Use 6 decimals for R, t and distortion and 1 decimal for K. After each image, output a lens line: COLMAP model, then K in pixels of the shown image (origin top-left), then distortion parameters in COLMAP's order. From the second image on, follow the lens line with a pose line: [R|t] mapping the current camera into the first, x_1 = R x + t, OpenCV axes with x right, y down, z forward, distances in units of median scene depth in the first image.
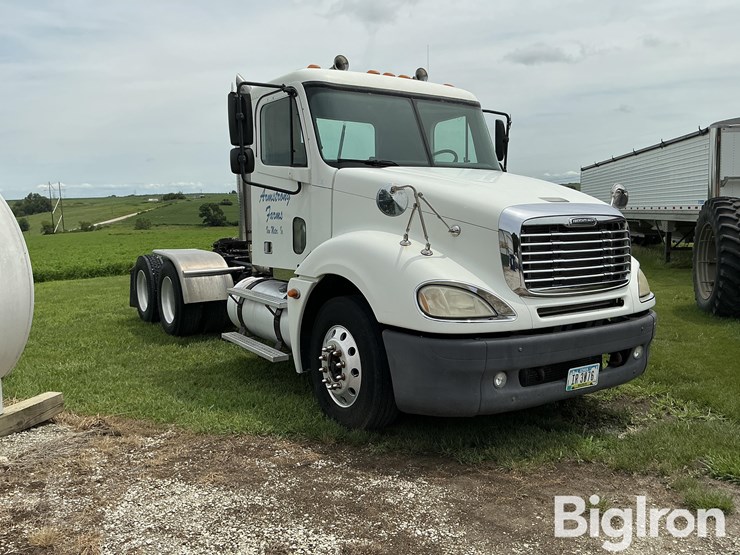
lens RADIAL K [[623.7, 0, 370.0], [0, 623.7, 277.5], [0, 0, 1]] dist [0.102462, -0.194882]
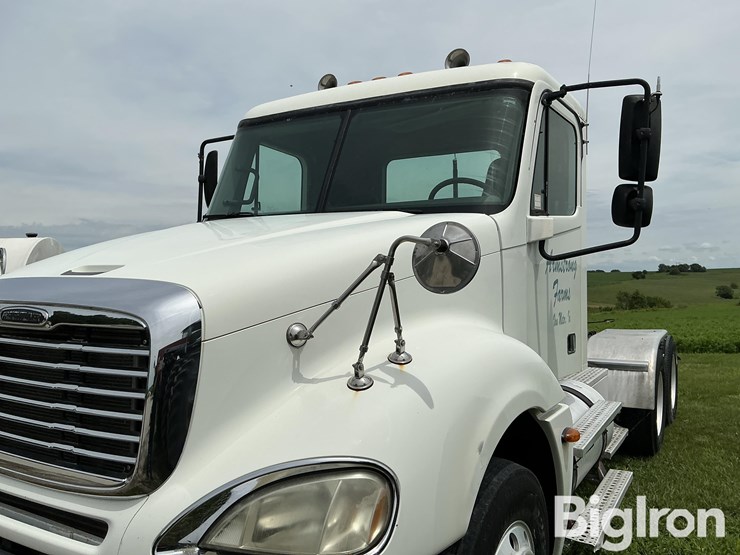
lens RADIAL K [[616.9, 0, 370.3], [0, 616.9, 283.0], [0, 0, 1]] dist [0.156370, -0.338259]
pose [[0.437951, 0.017223, -0.898834, 0.888041], [-0.102667, 0.994233, -0.030973, -0.128977], [0.893117, 0.105846, 0.437193, 1.049594]]
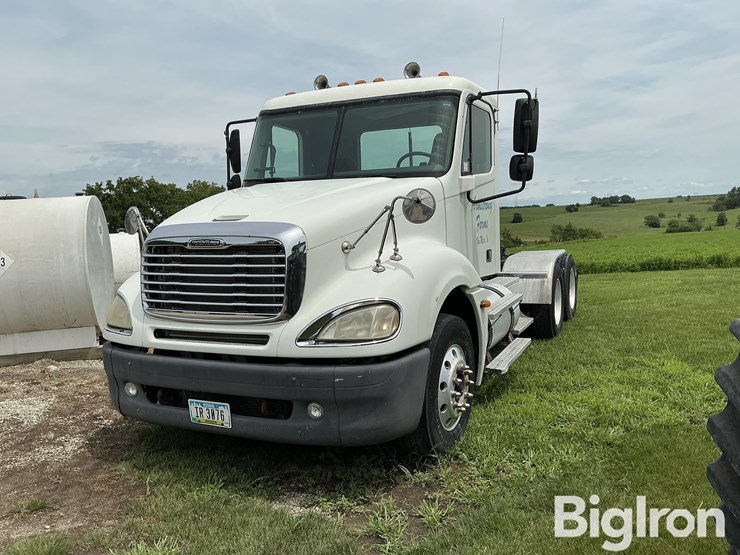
lens RADIAL K [[616.9, 0, 370.3], [0, 616.9, 283.0], [0, 0, 1]] dist [0.156370, -0.338259]
pose [[0.519690, 0.079197, -0.850677, 1.265862], [-0.062737, 0.996544, 0.054451, -0.098007], [0.852049, 0.025071, 0.522862, 0.750591]]
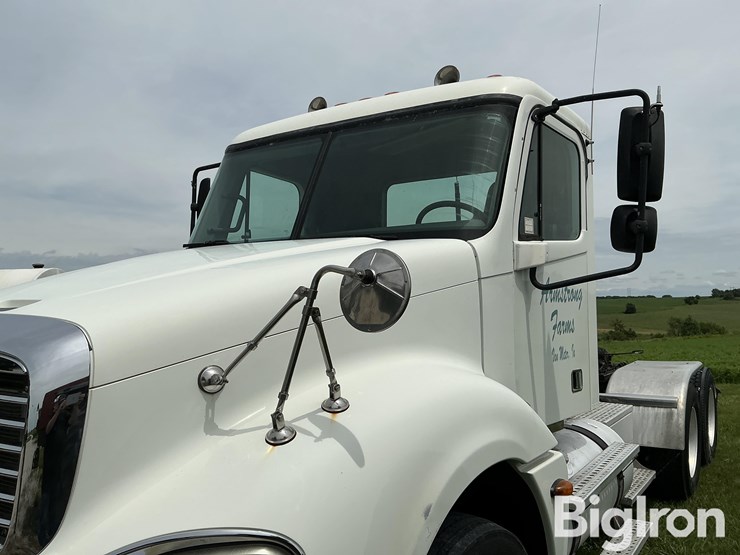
lens RADIAL K [[616.9, 0, 370.3], [0, 616.9, 283.0], [0, 0, 1]] dist [0.156370, -0.338259]
pose [[0.375089, -0.023899, -0.926681, 0.867143], [-0.100597, 0.992714, -0.066320, -0.145154], [0.921514, 0.118097, 0.369953, 1.145150]]
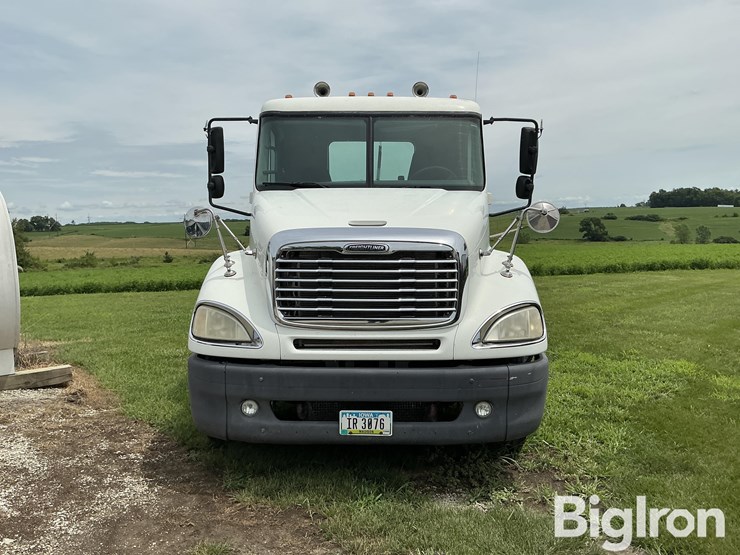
lens RADIAL K [[616.9, 0, 370.3], [0, 616.9, 283.0], [0, 0, 1]] dist [0.156370, -0.338259]
pose [[0.828662, 0.057392, -0.556800, 0.853338], [-0.064934, 0.997870, 0.006217, -0.046464], [0.555971, 0.031004, 0.830623, 0.282752]]
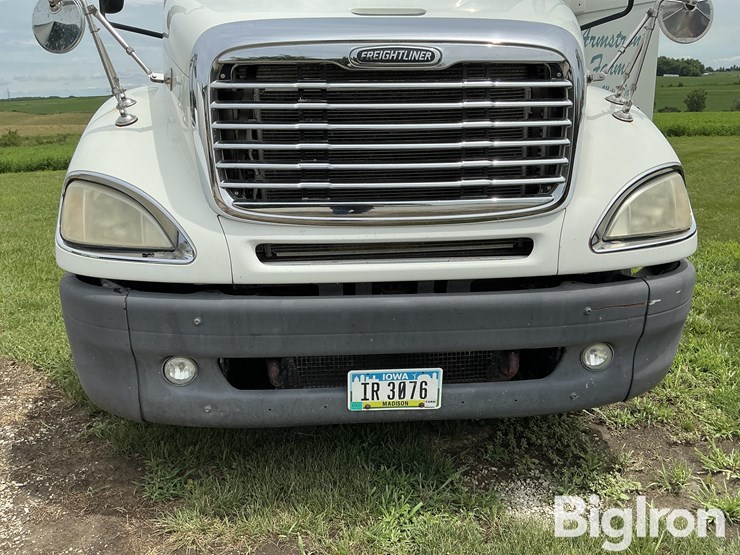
lens RADIAL K [[616.9, 0, 370.3], [0, 616.9, 283.0], [0, 0, 1]] dist [0.156370, -0.338259]
pose [[0.873788, 0.137668, -0.466413, 0.559473], [-0.050226, 0.979512, 0.195022, -0.018981], [0.483706, -0.146982, 0.862801, 0.607534]]
